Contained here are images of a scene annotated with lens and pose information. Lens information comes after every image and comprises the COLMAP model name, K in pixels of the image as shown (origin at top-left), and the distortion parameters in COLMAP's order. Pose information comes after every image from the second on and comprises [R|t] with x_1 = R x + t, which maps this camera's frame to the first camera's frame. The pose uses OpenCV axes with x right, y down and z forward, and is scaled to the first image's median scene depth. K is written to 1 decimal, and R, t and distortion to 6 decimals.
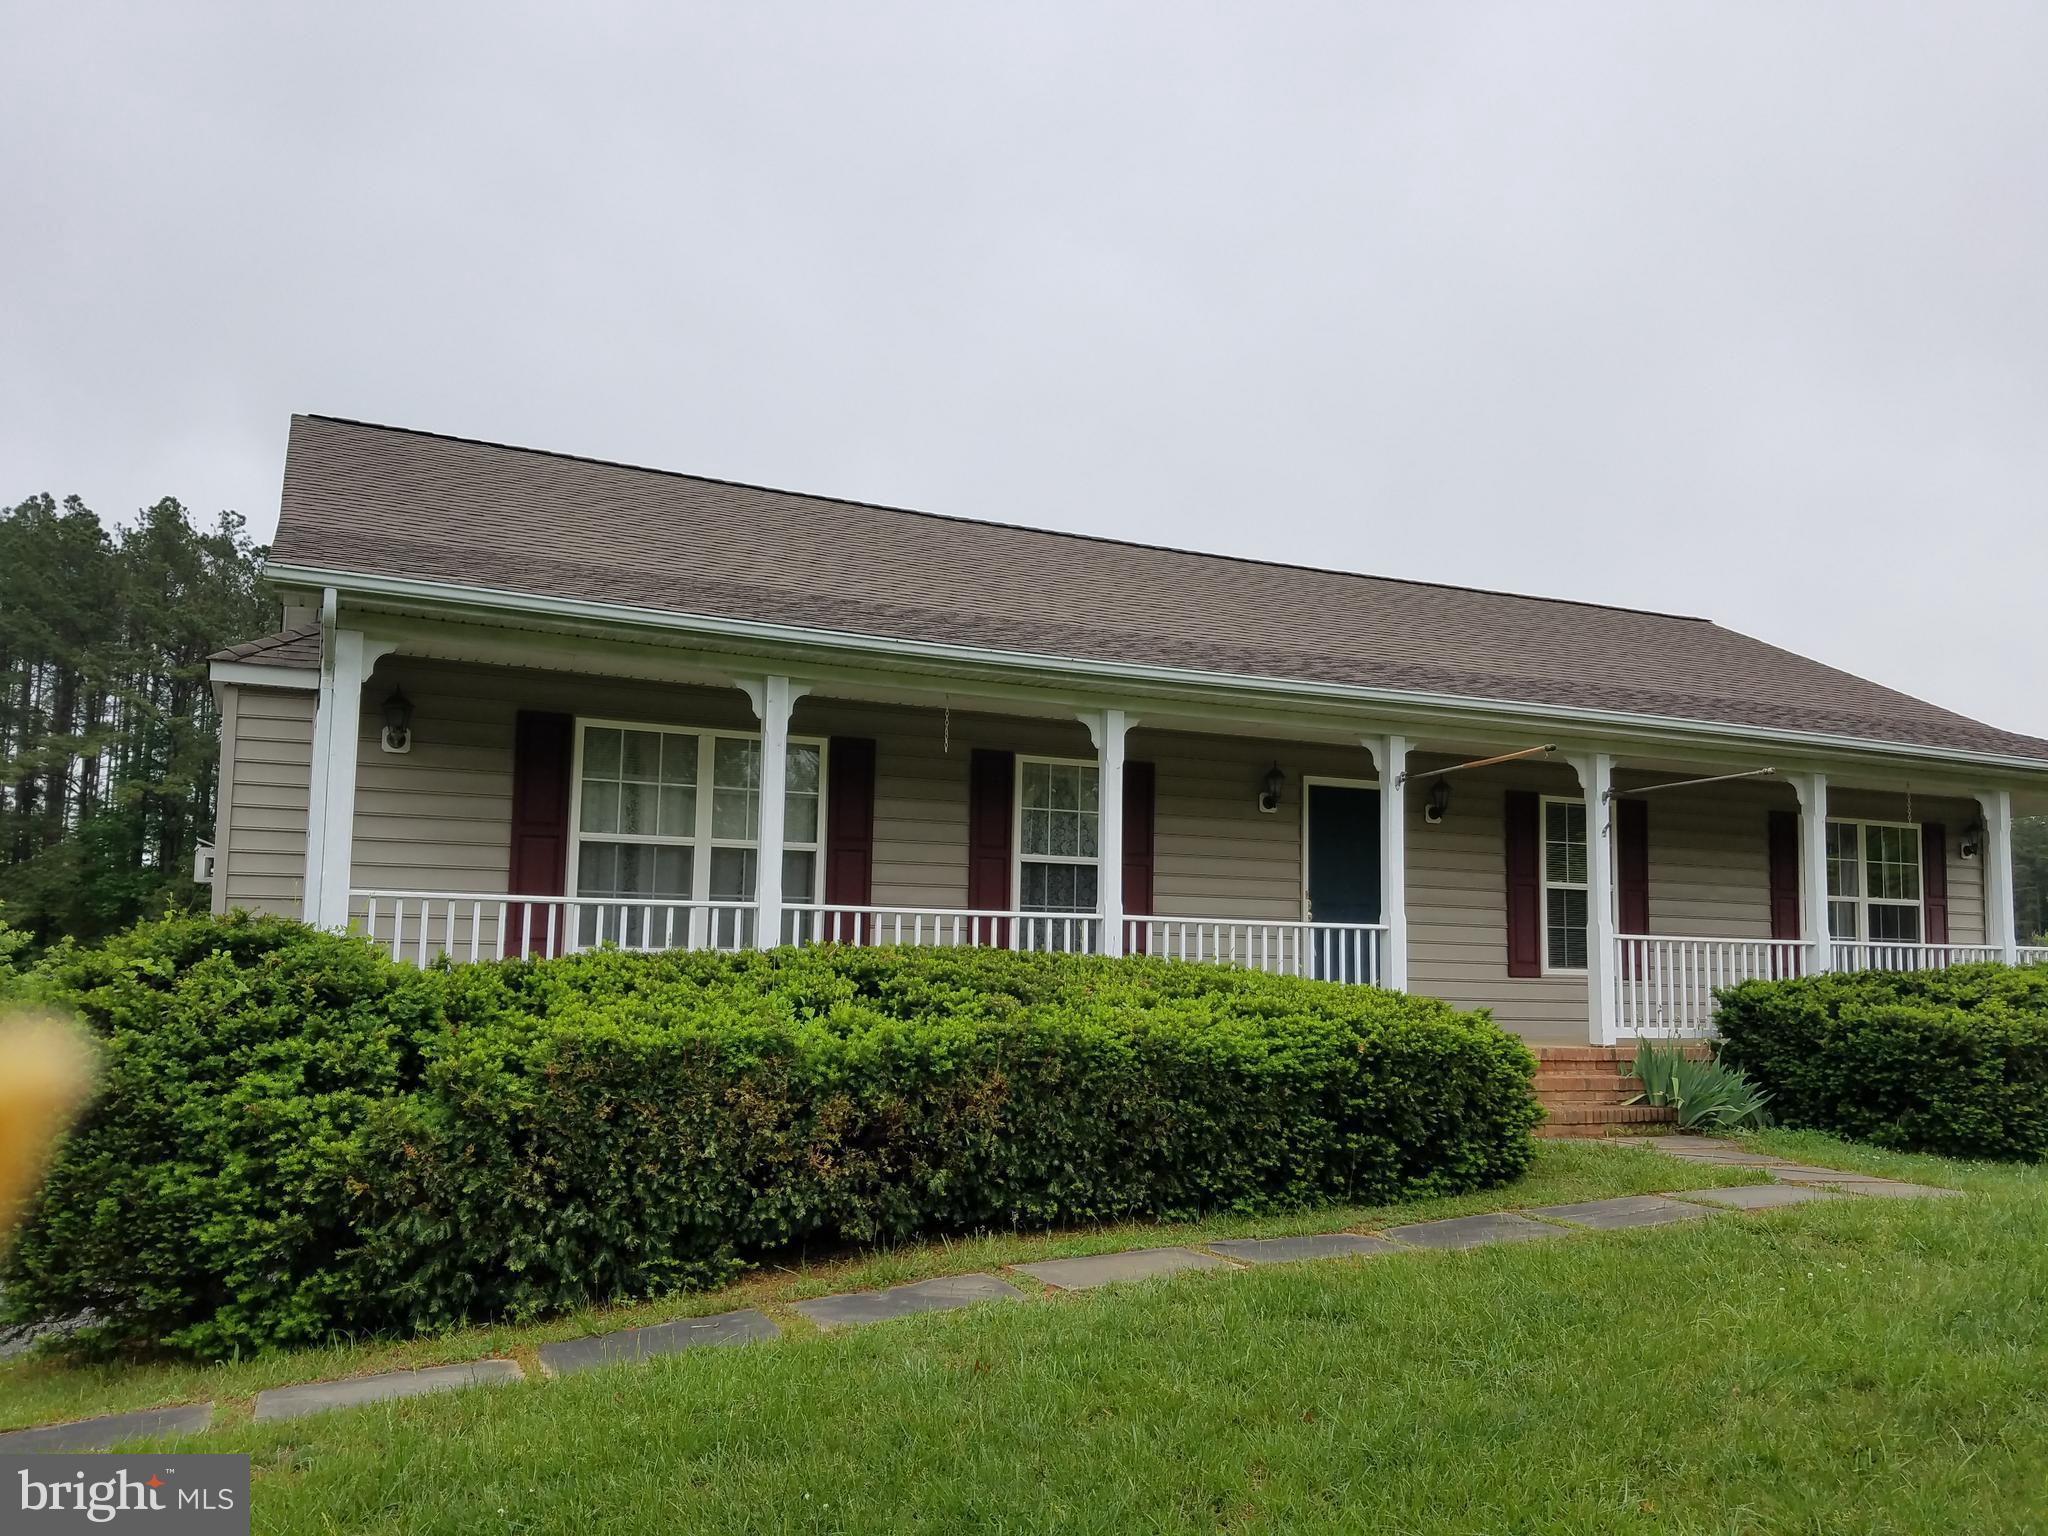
lens RADIAL K [[1578.4, 0, 1025.5], [0, 1578.4, 794.7], [0, 0, 1]] dist [0.229691, -0.443244]
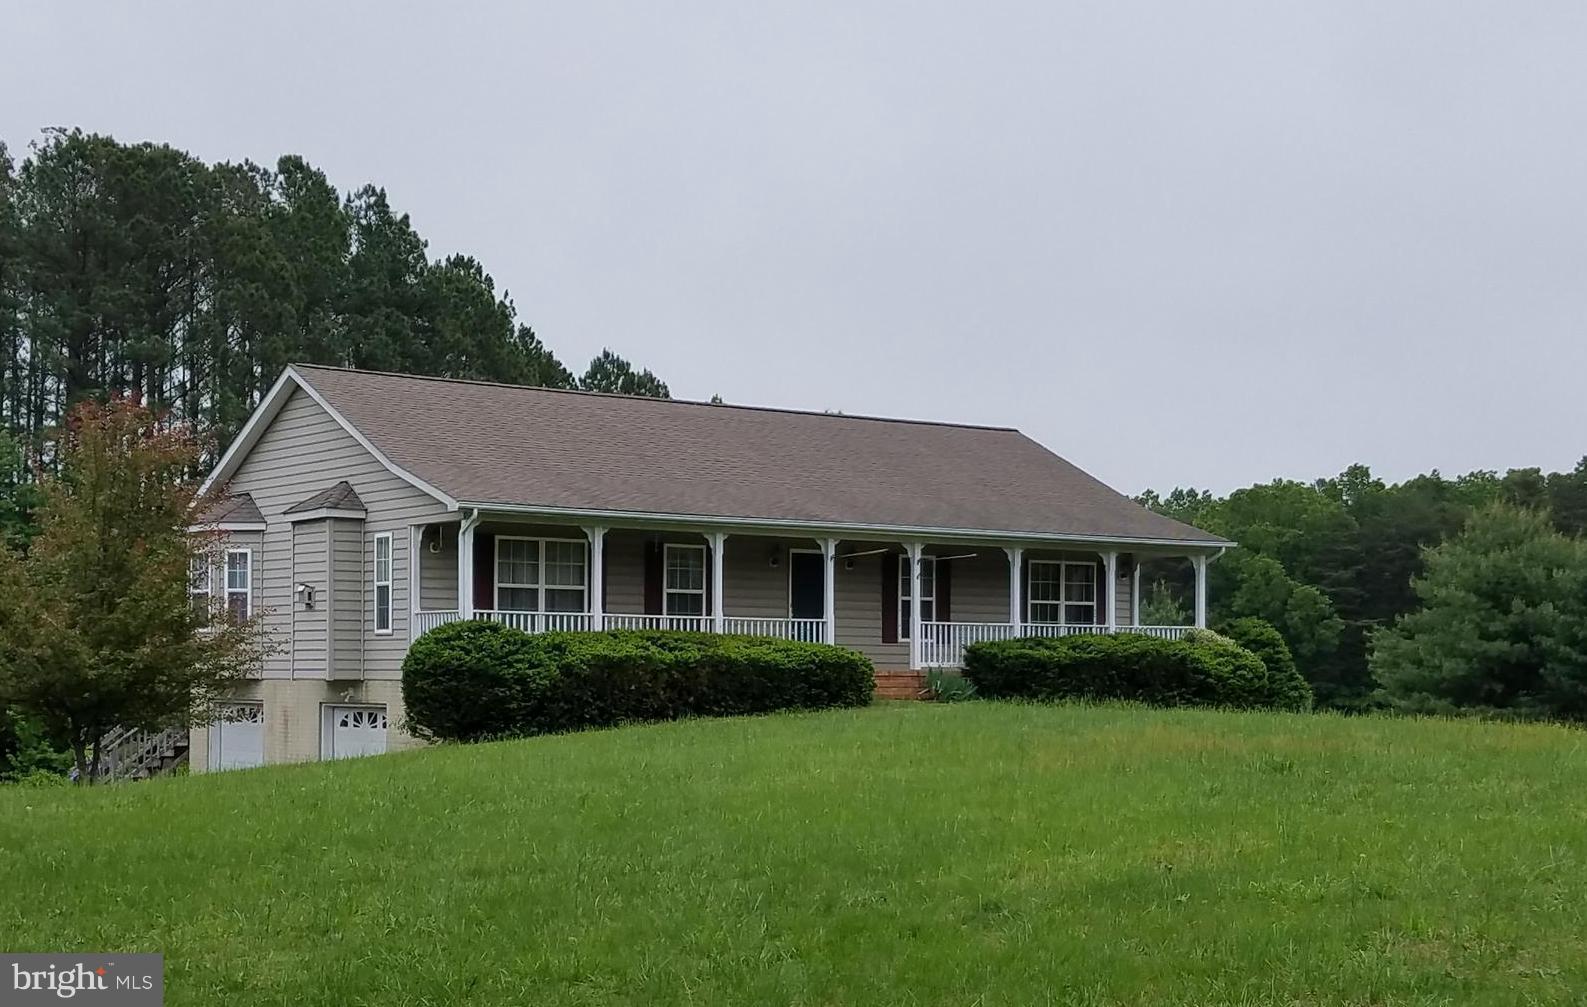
lens RADIAL K [[2344.5, 0, 793.5], [0, 2344.5, 503.5], [0, 0, 1]] dist [-0.034518, -0.028109]
pose [[0.979092, 0.001949, 0.203408, -0.557732], [-0.009045, 0.999382, 0.033961, -0.219439], [-0.203216, -0.035091, 0.978505, -2.517818]]
